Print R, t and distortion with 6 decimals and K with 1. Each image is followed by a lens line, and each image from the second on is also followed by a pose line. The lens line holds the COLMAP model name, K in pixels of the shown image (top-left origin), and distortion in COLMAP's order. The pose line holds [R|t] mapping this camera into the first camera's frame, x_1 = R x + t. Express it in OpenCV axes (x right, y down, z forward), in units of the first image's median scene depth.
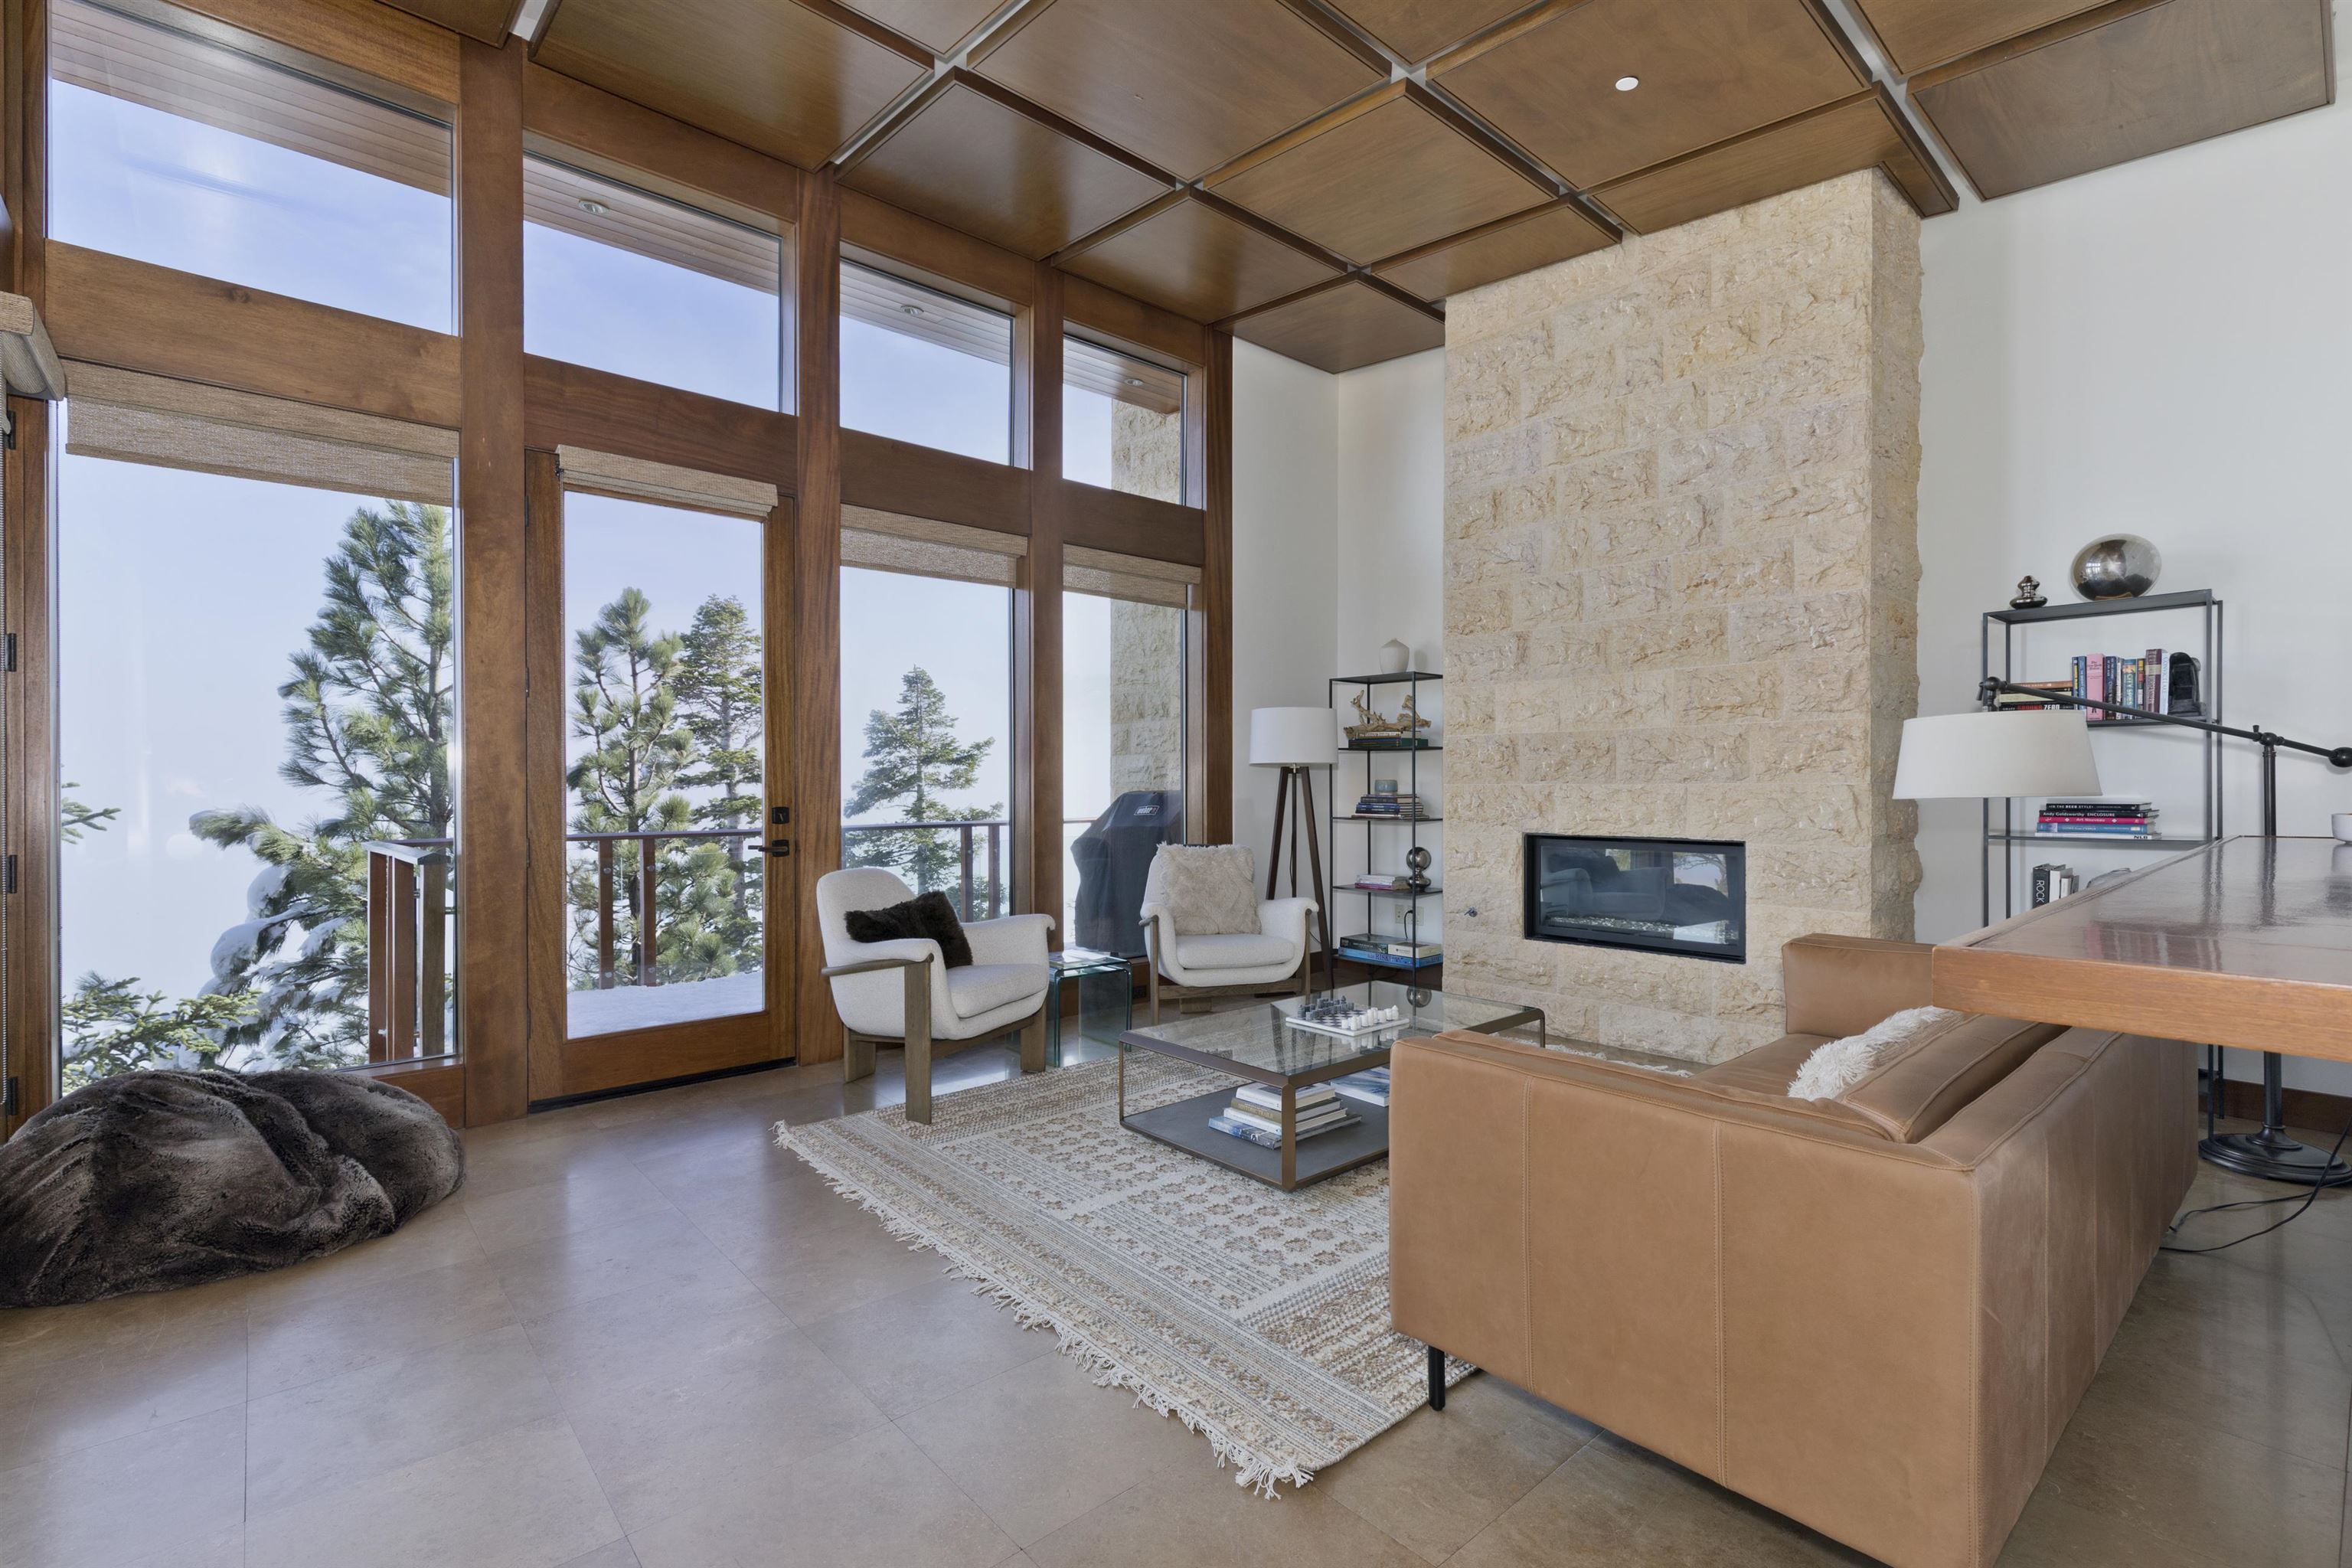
lens RADIAL K [[1061.8, 0, 1173.0], [0, 1061.8, 776.8], [0, 0, 1]] dist [0.006963, -0.002301]
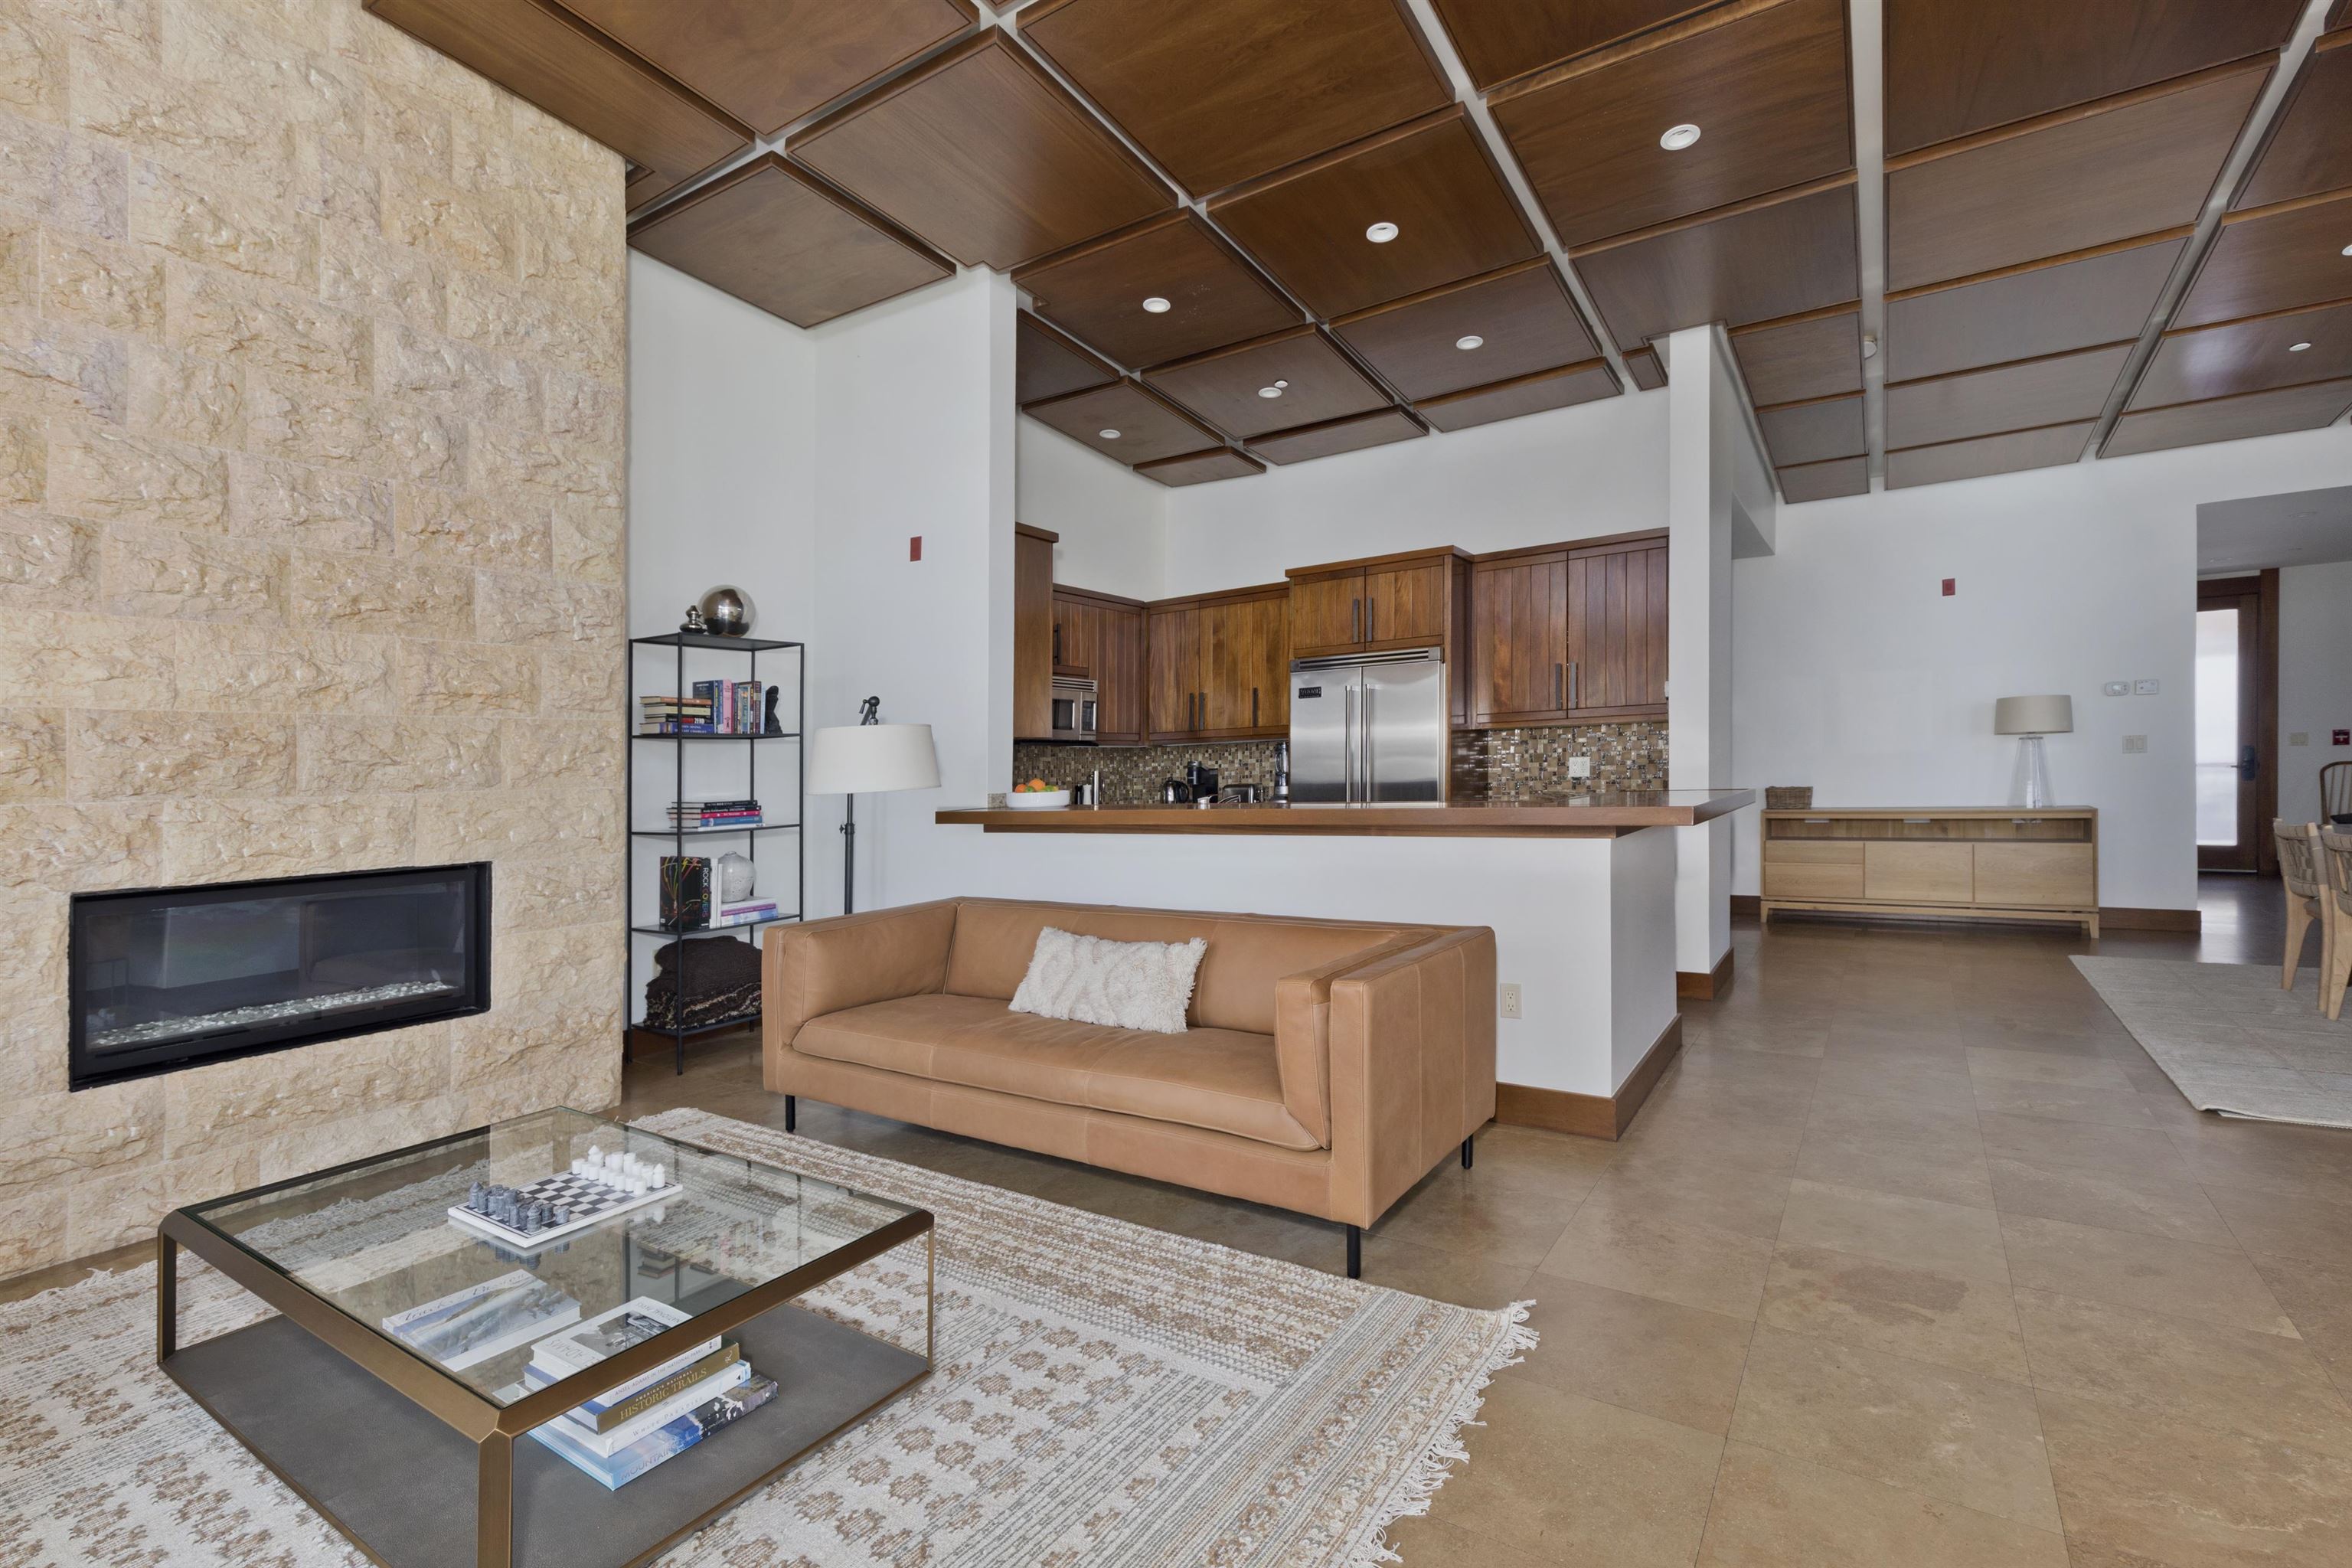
lens RADIAL K [[1061.8, 0, 1223.0], [0, 1061.8, 783.2], [0, 0, 1]] dist [0.006963, -0.002301]
pose [[-0.285987, -0.000191, 0.958233, -0.385531], [0.025072, 0.999656, 0.007682, 0.007905], [-0.957905, 0.026222, -0.285884, 0.655329]]
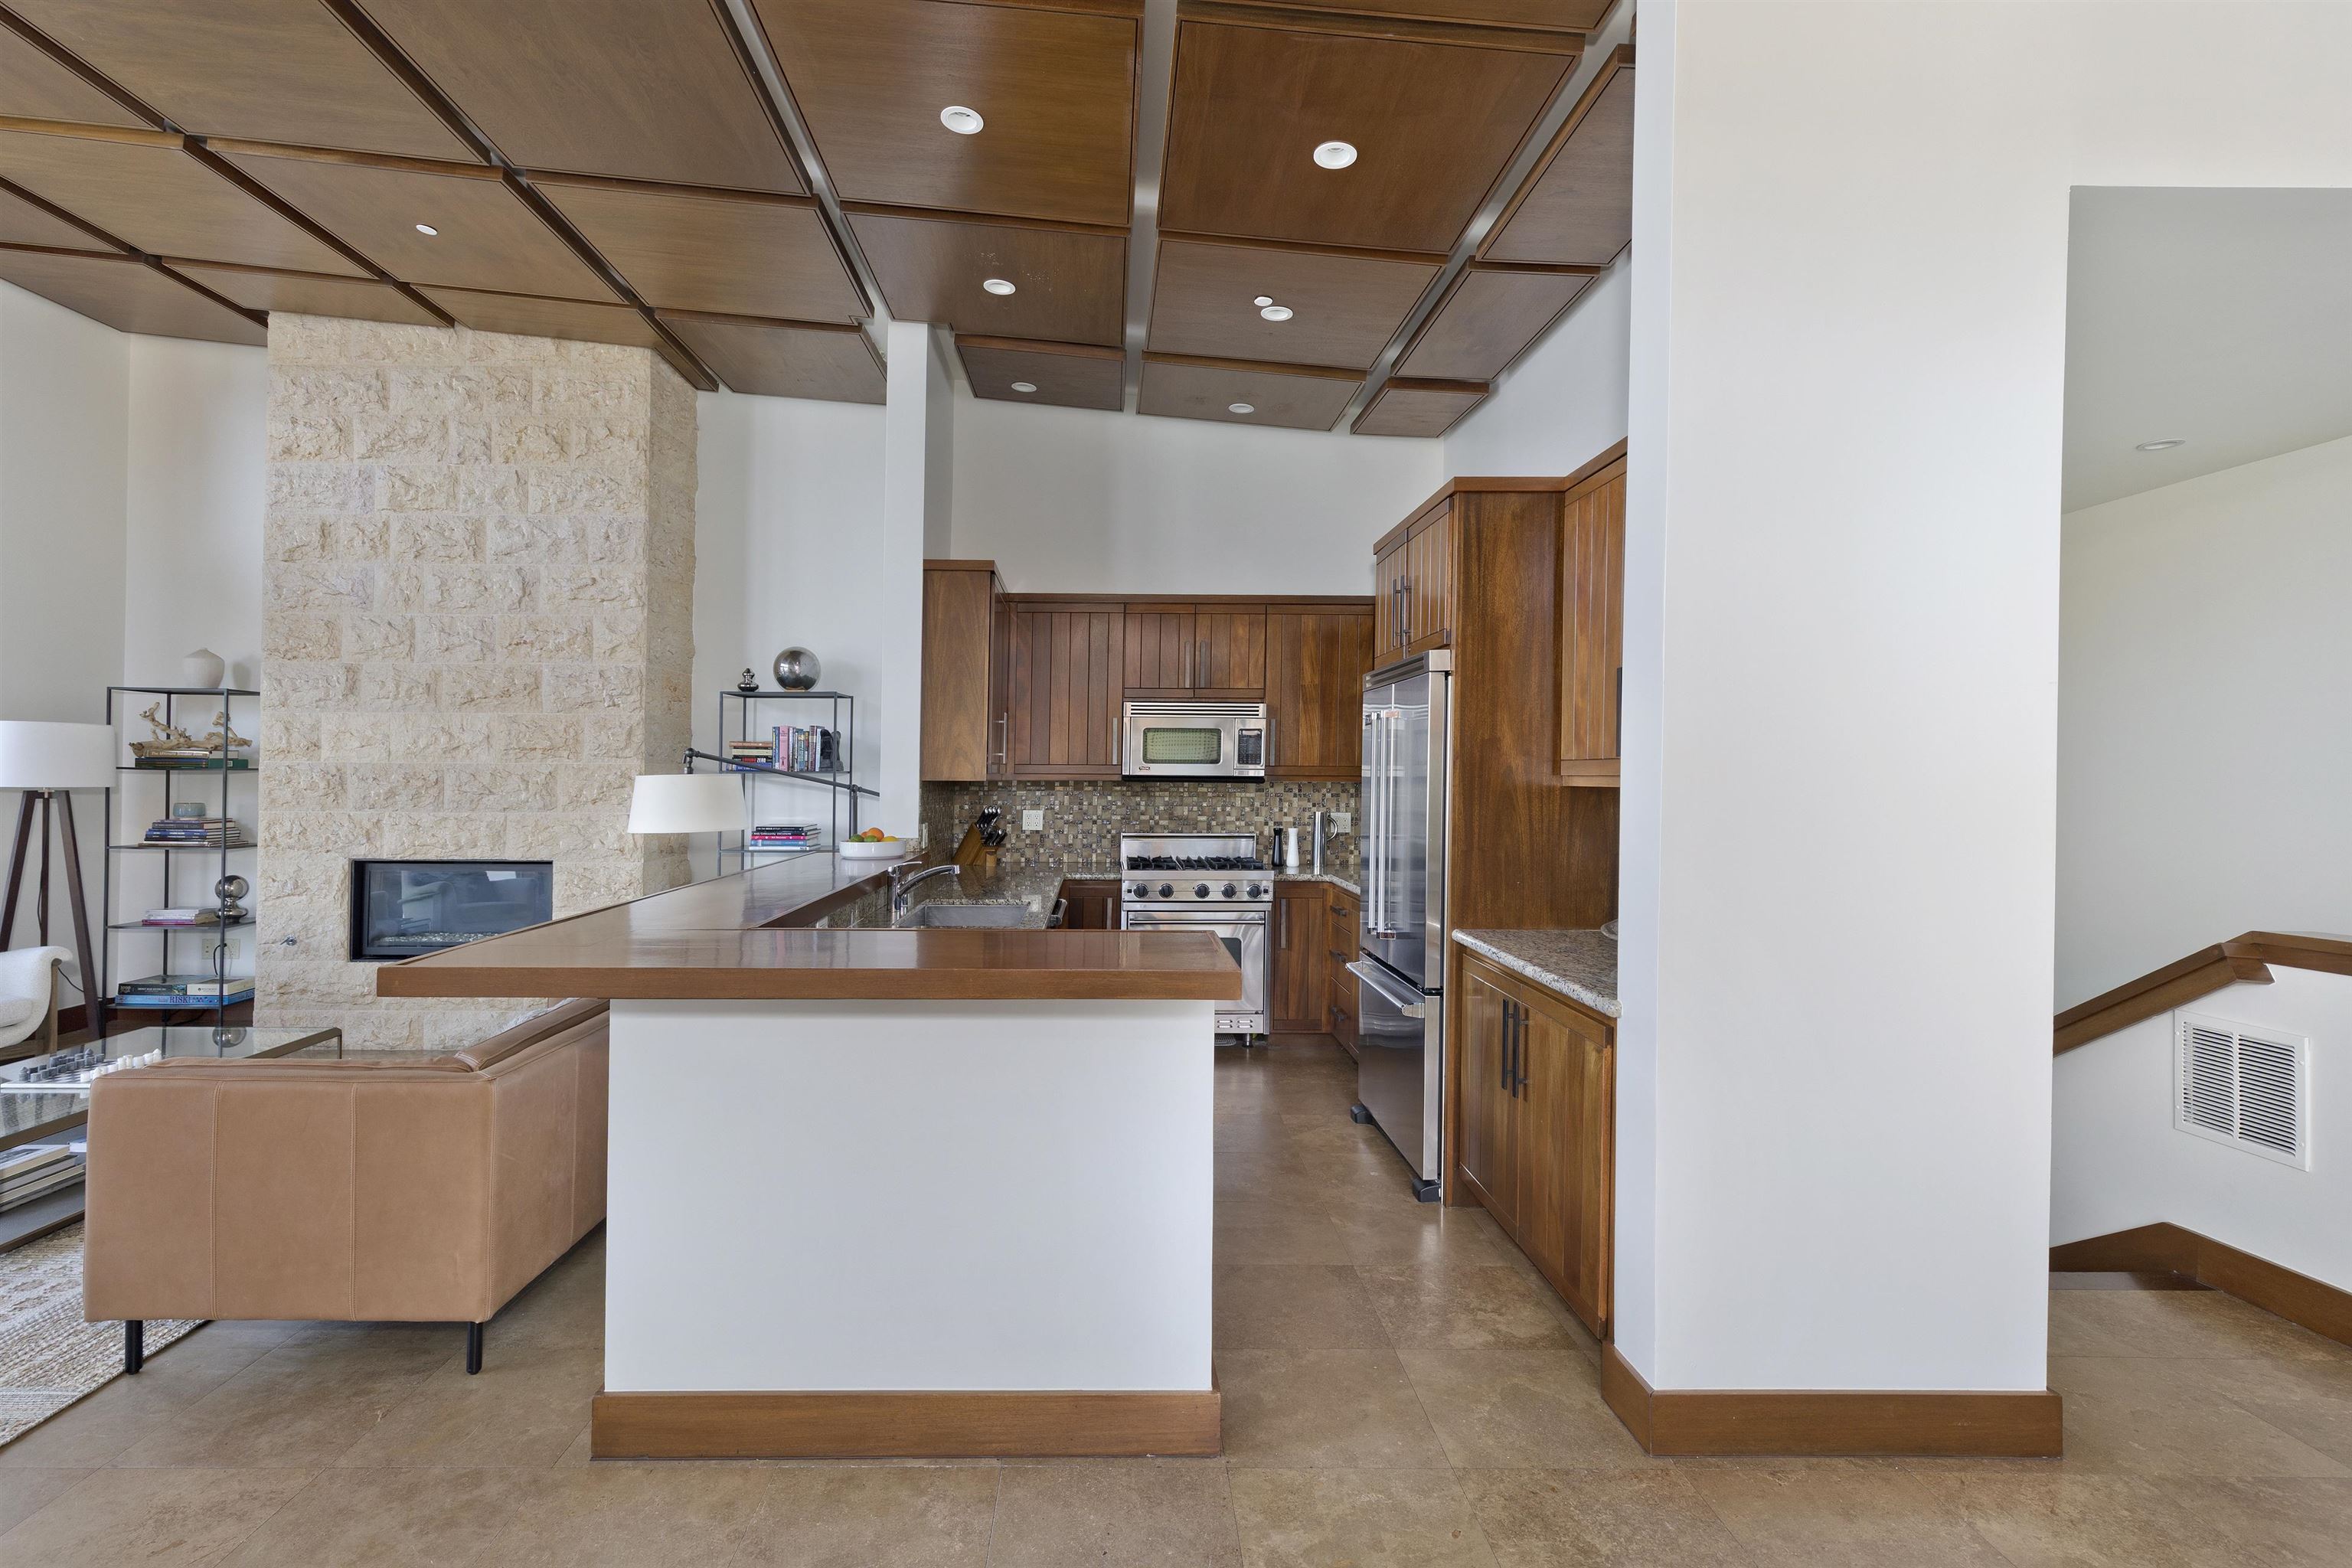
lens RADIAL K [[1061.8, 0, 1084.7], [0, 1061.8, 774.1], [0, 0, 1]] dist [0.006963, -0.002301]
pose [[0.650749, 0.011434, 0.759207, 0.008583], [-0.012479, 0.999913, -0.004363, -0.037216], [-0.759191, -0.006635, 0.650835, -0.234010]]
